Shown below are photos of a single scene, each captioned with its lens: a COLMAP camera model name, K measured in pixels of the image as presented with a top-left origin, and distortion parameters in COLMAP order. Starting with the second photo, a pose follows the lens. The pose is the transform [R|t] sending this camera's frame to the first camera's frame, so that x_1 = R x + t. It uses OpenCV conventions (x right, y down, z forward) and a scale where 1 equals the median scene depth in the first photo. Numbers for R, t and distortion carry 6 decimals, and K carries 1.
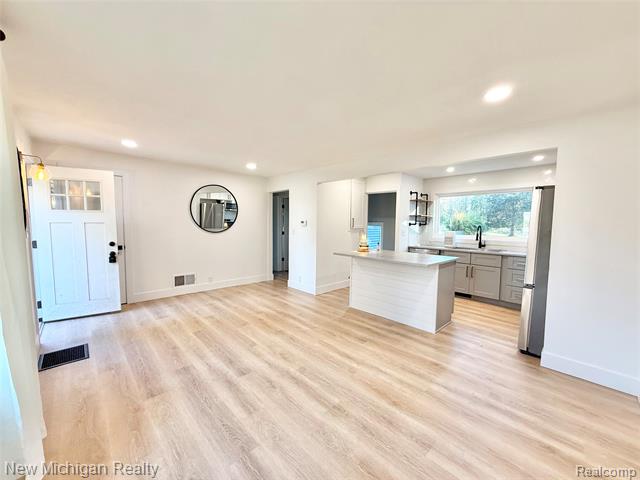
lens RADIAL K [[254.8, 0, 317.6], [0, 254.8, 240.7], [0, 0, 1]] dist [-0.001148, 0.000253]
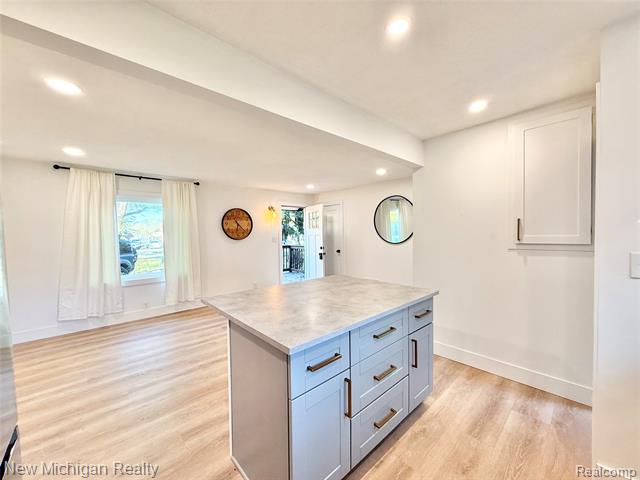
lens RADIAL K [[254.8, 0, 319.5], [0, 254.8, 243.0], [0, 0, 1]] dist [-0.001148, 0.000253]
pose [[-0.023182, 0.024839, -0.999423, 0.863104], [-0.058980, 0.997916, 0.026170, -0.062882], [0.997990, 0.059552, -0.021669, 1.066390]]
